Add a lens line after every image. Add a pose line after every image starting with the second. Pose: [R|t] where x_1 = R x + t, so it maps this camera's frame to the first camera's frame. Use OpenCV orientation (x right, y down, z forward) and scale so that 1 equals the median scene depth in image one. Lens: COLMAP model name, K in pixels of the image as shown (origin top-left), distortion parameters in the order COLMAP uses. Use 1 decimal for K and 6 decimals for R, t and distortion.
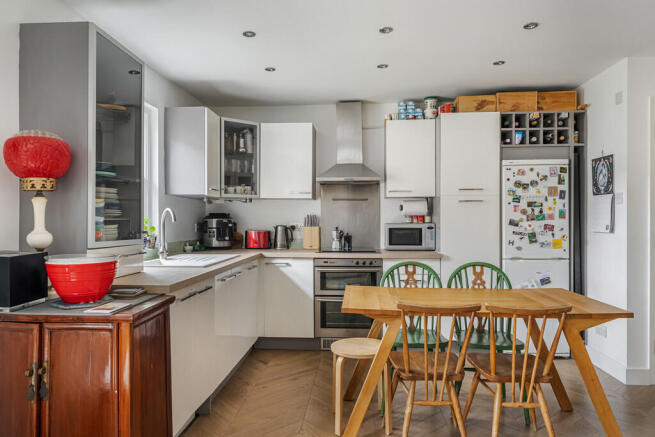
lens RADIAL K [[427.9, 0, 327.6], [0, 427.9, 222.9], [0, 0, 1]] dist [-0.000086, -0.000047]
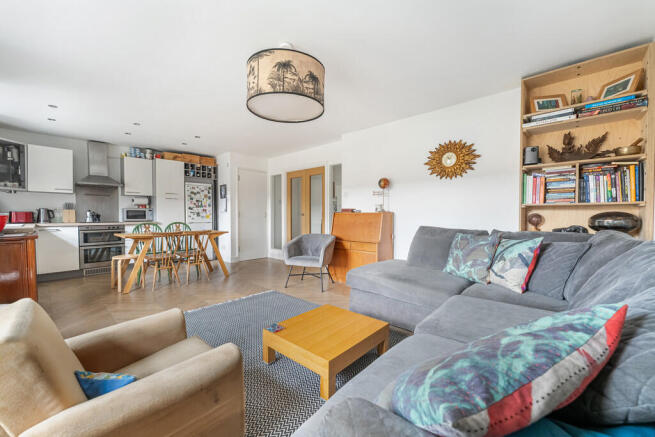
lens RADIAL K [[265.1, 0, 327.5], [0, 265.1, 218.5], [0, 0, 1]] dist [0.000167, -0.000063]
pose [[0.618132, -0.012081, 0.785982, -0.263645], [0.007058, 0.999927, 0.009818, 0.047120], [-0.786043, -0.000521, 0.618172, -0.535209]]
